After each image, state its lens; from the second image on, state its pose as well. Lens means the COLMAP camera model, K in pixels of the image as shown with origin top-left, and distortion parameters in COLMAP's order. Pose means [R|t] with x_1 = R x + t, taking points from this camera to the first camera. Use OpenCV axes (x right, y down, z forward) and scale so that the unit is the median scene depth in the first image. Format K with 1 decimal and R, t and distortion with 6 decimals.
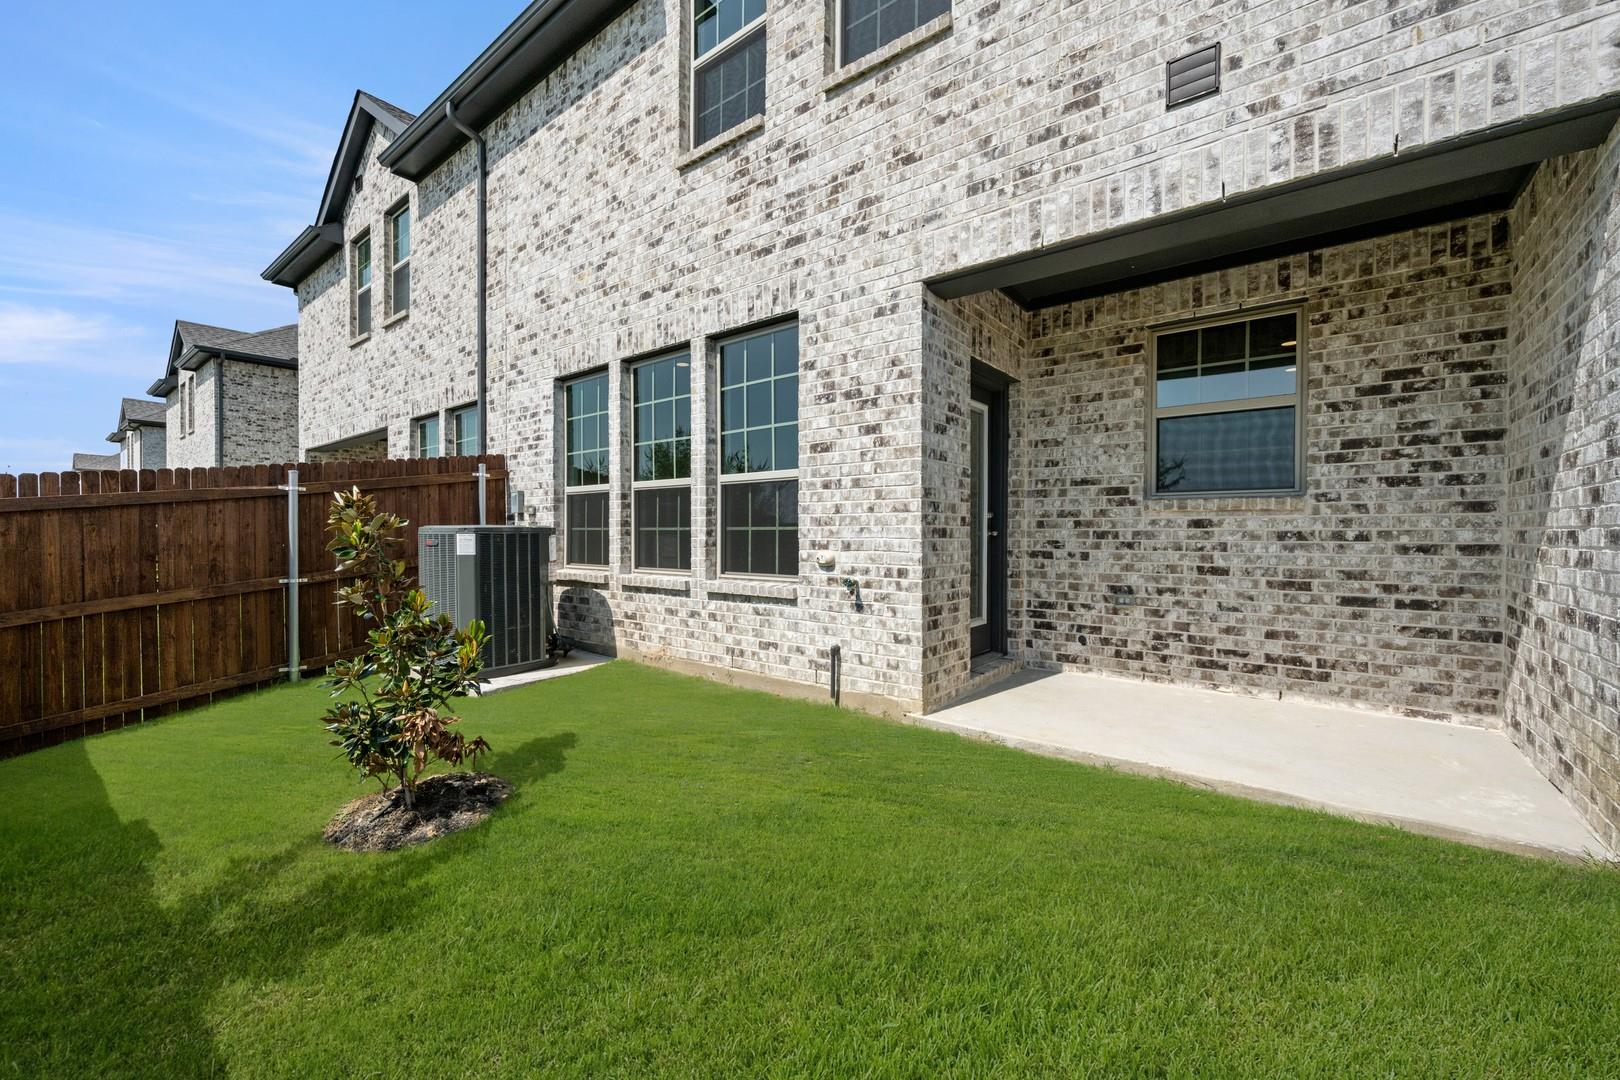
lens RADIAL K [[635.8, 0, 815.9], [0, 635.8, 539.6], [0, 0, 1]] dist [-0.003730, -0.000031]
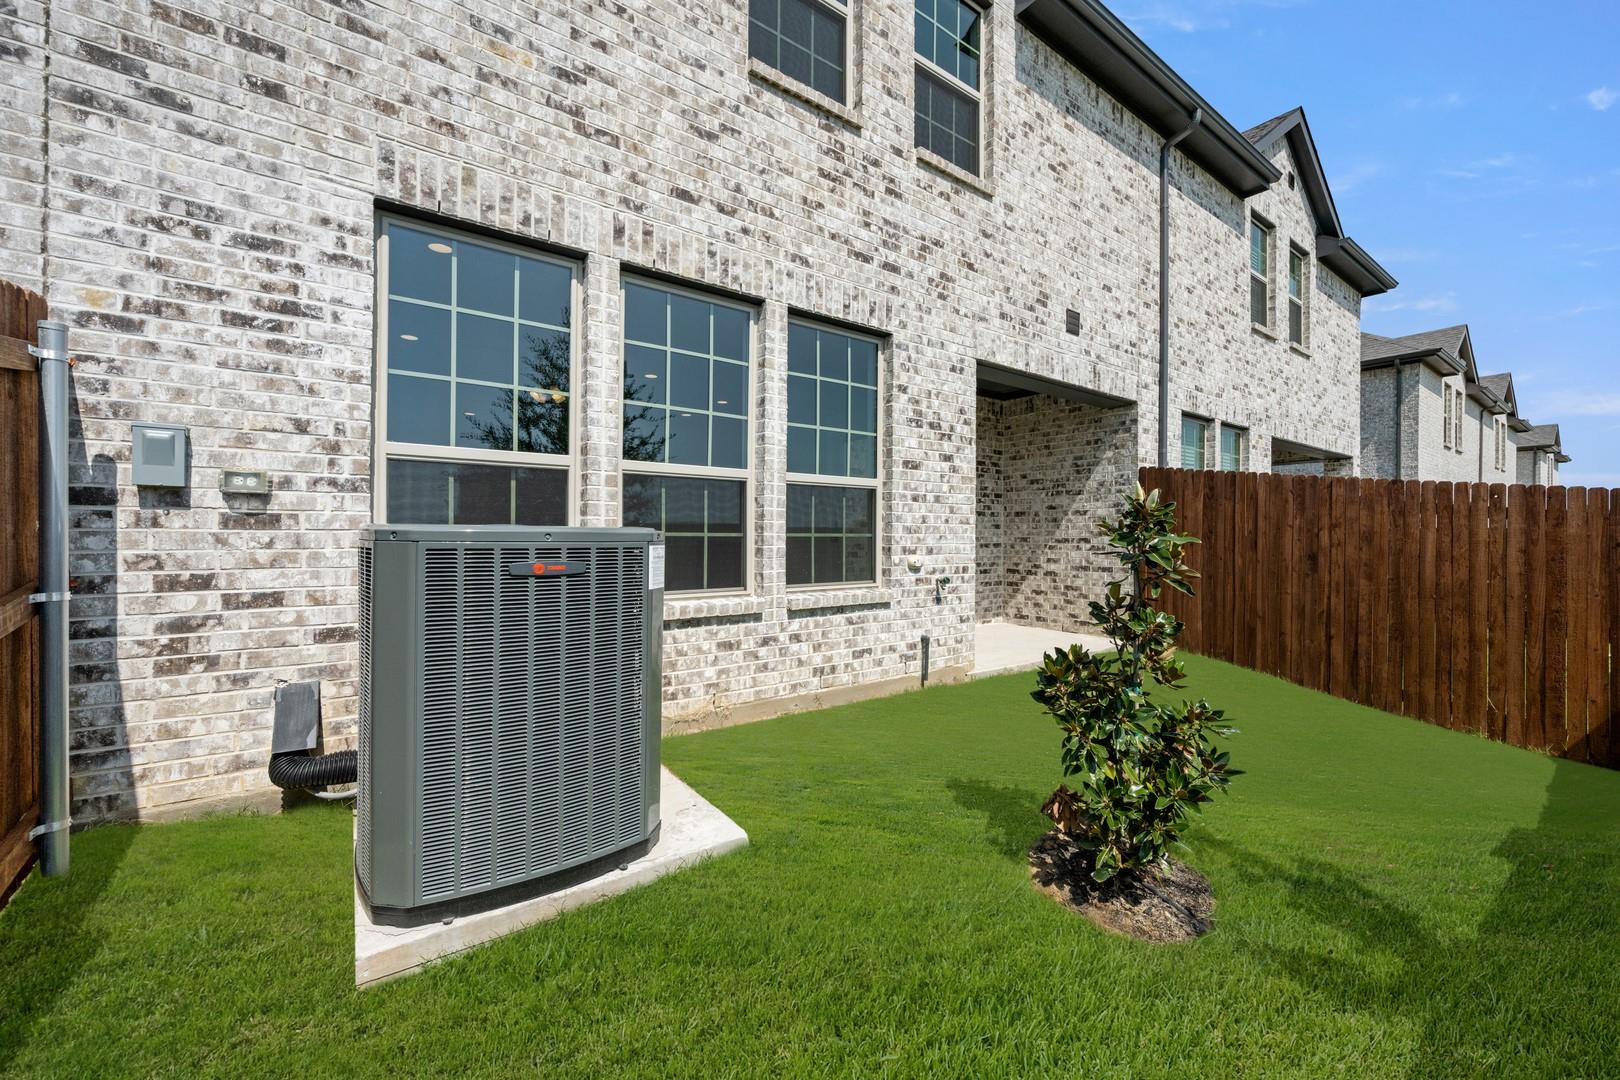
lens RADIAL K [[635.8, 0, 817.4], [0, 635.8, 537.3], [0, 0, 1]] dist [-0.003730, -0.000031]
pose [[0.262283, -0.002809, 0.964987, -1.104038], [0.005975, 0.999981, 0.001286, -0.017131], [-0.964972, 0.005429, 0.262295, 0.843131]]
